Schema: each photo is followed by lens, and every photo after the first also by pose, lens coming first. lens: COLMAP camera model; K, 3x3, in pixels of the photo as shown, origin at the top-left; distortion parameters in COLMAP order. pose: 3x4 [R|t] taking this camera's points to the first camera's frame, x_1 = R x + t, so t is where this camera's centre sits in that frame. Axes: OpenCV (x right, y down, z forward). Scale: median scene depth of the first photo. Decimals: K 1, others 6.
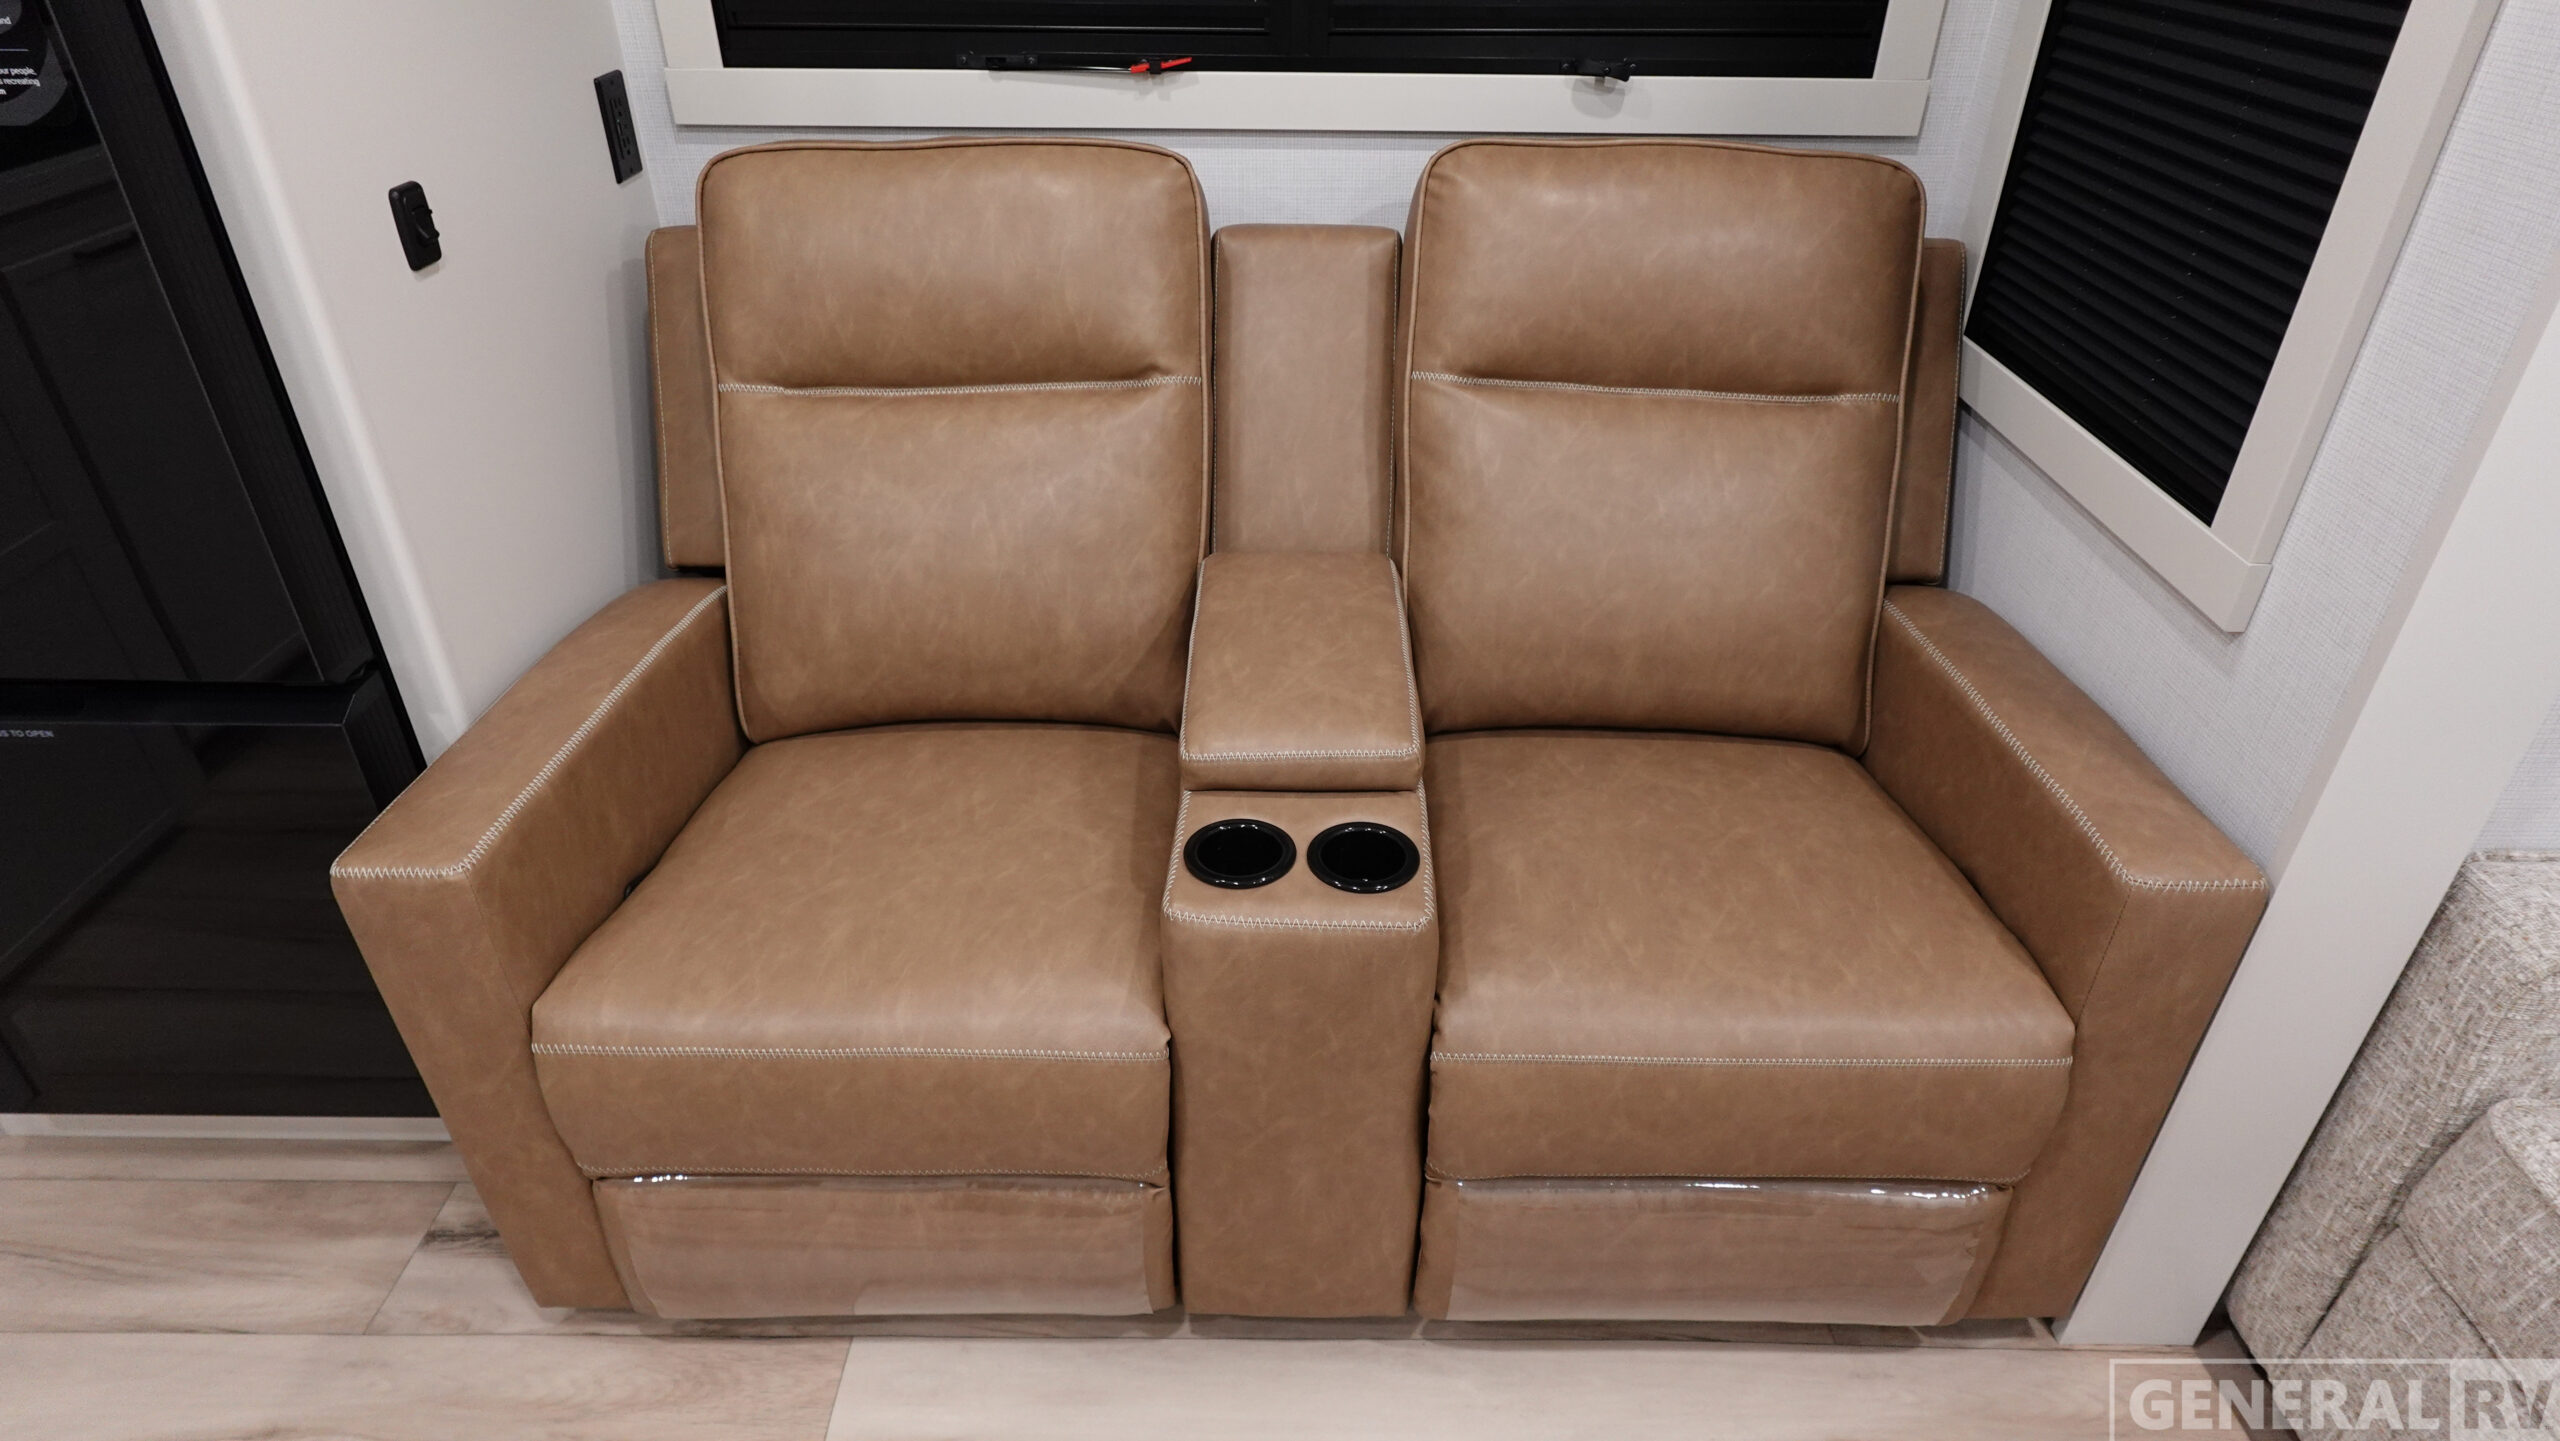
lens RADIAL K [[1449.7, 0, 1290.7], [0, 1449.7, 705.3], [0, 0, 1]] dist [0.001103, -0.000884]
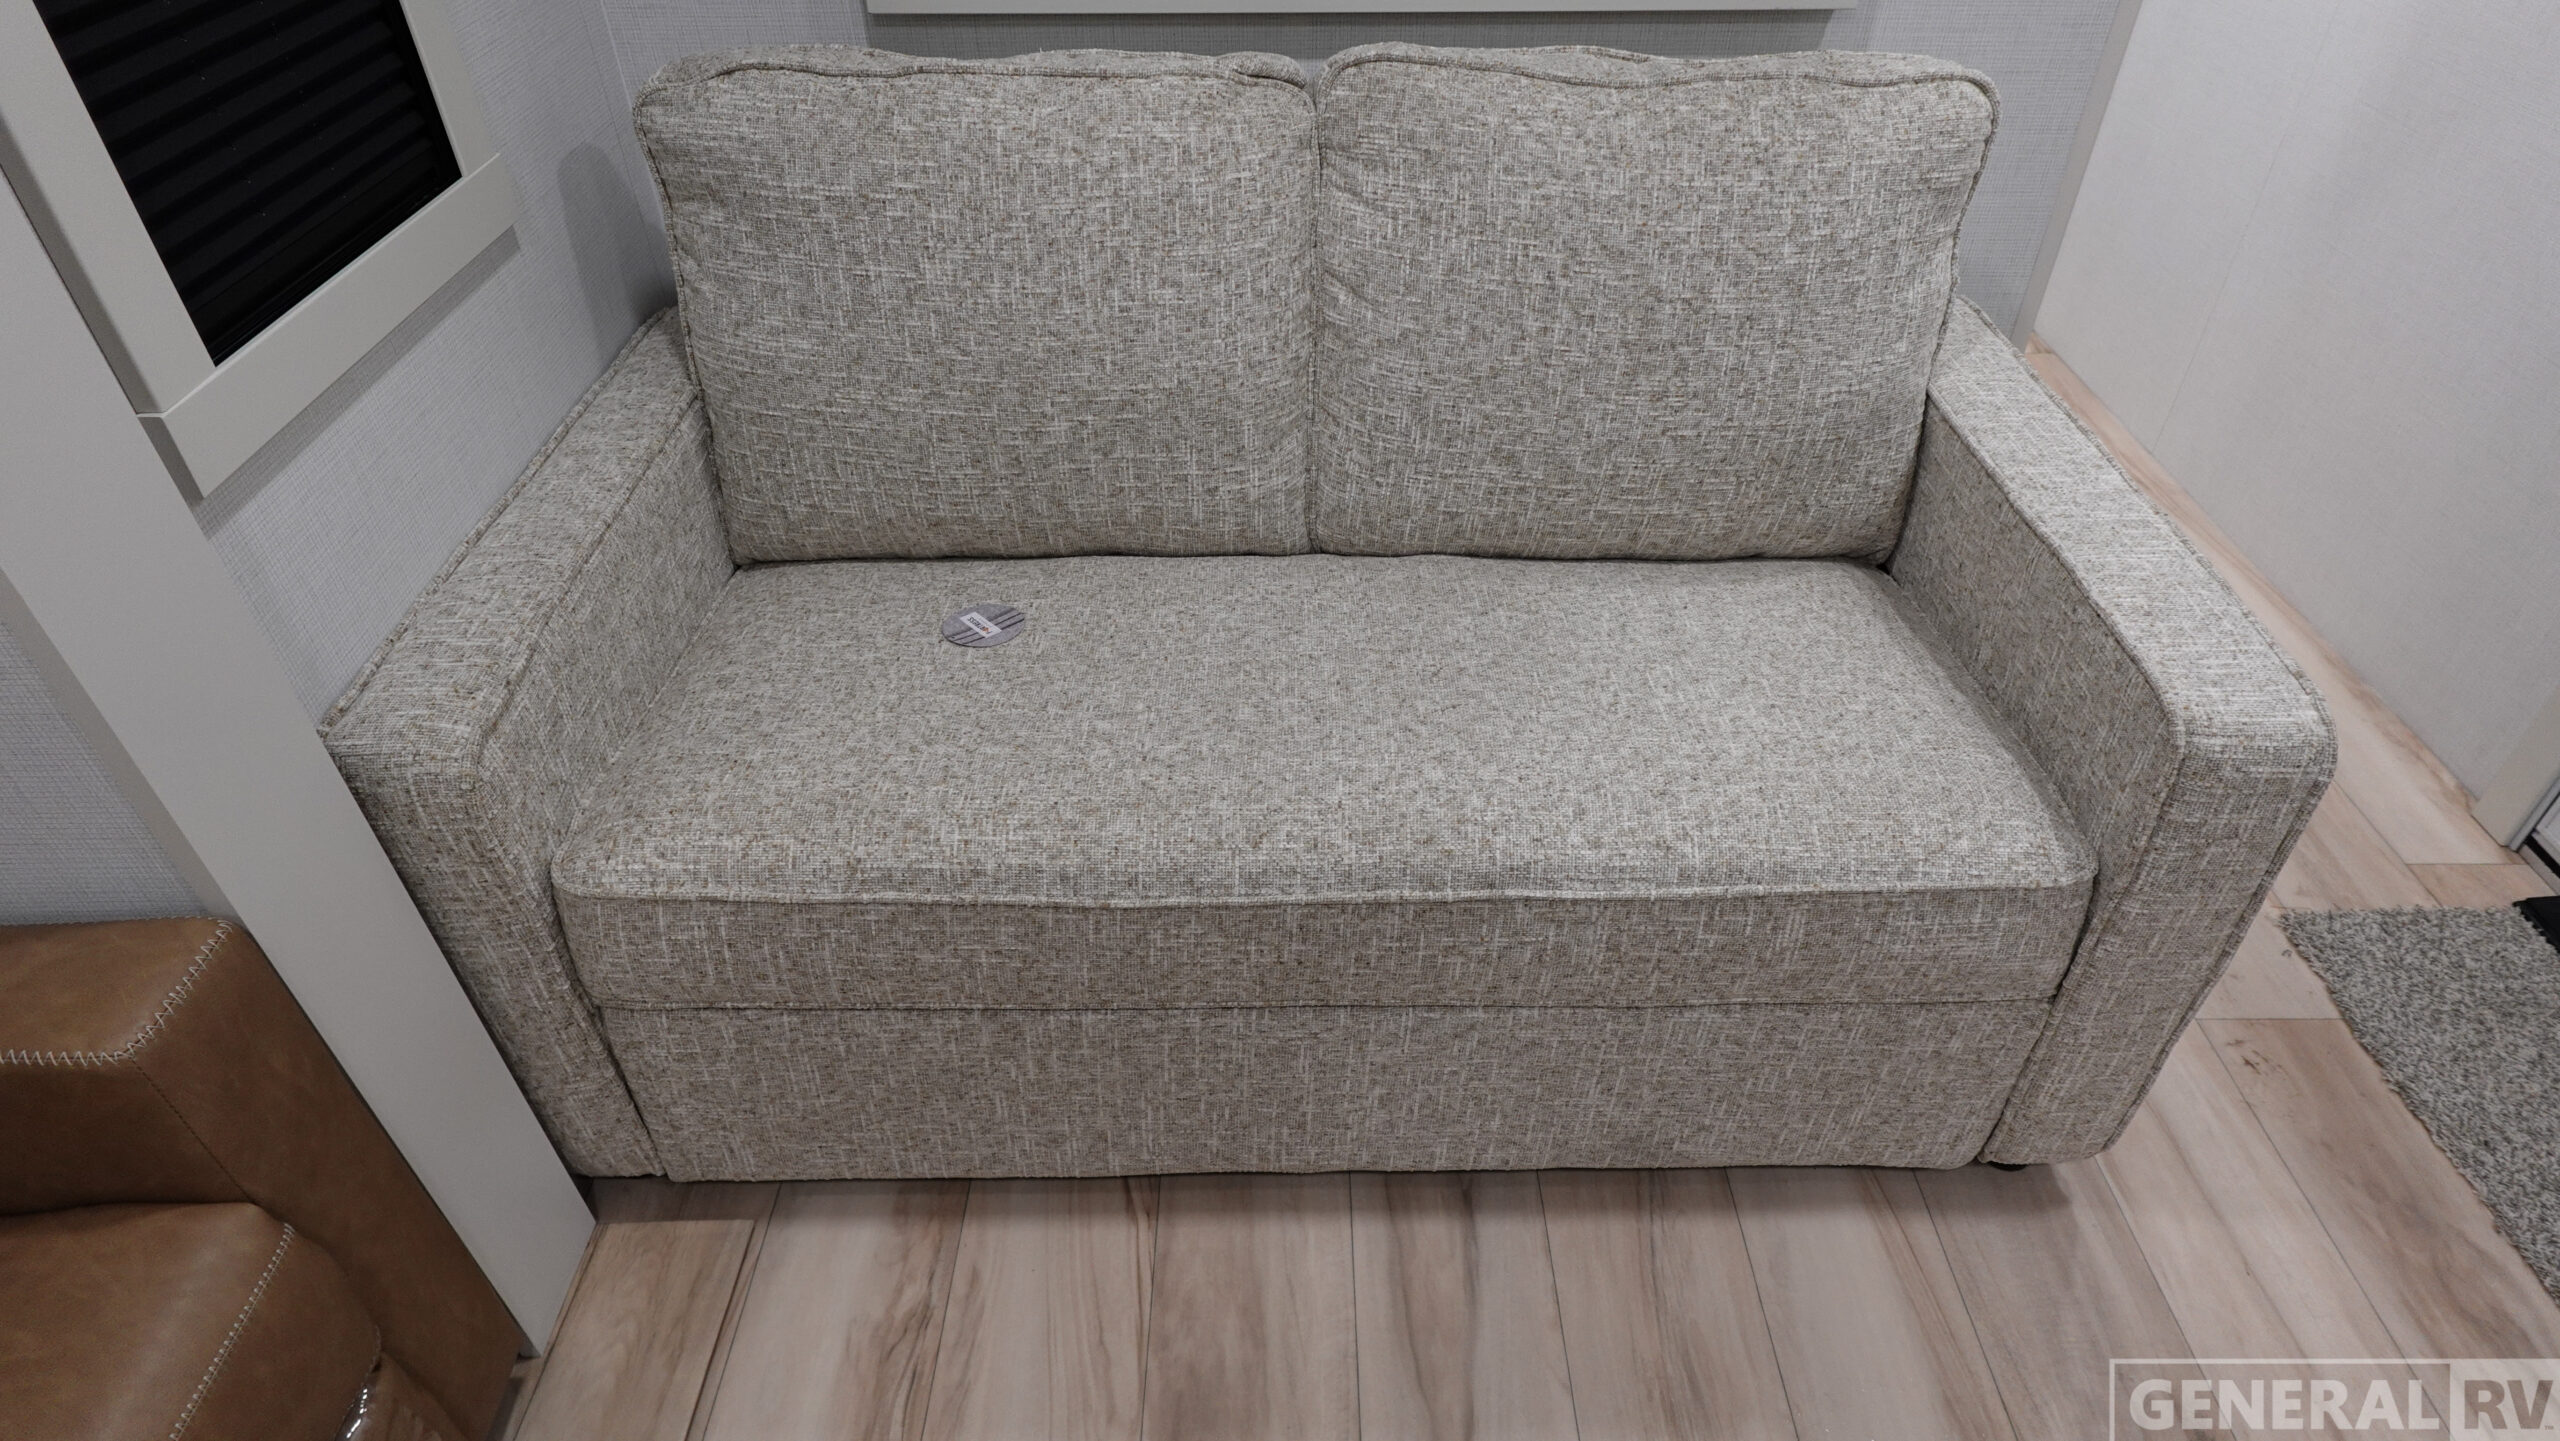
lens RADIAL K [[1449.7, 0, 1280.8], [0, 1449.7, 720.6], [0, 0, 1]] dist [0.001103, -0.000884]
pose [[0.010648, -0.640094, 0.768223, 0.173476], [0.554292, 0.643208, 0.528247, -0.078548], [-0.832254, 0.420195, 0.361648, 0.226178]]
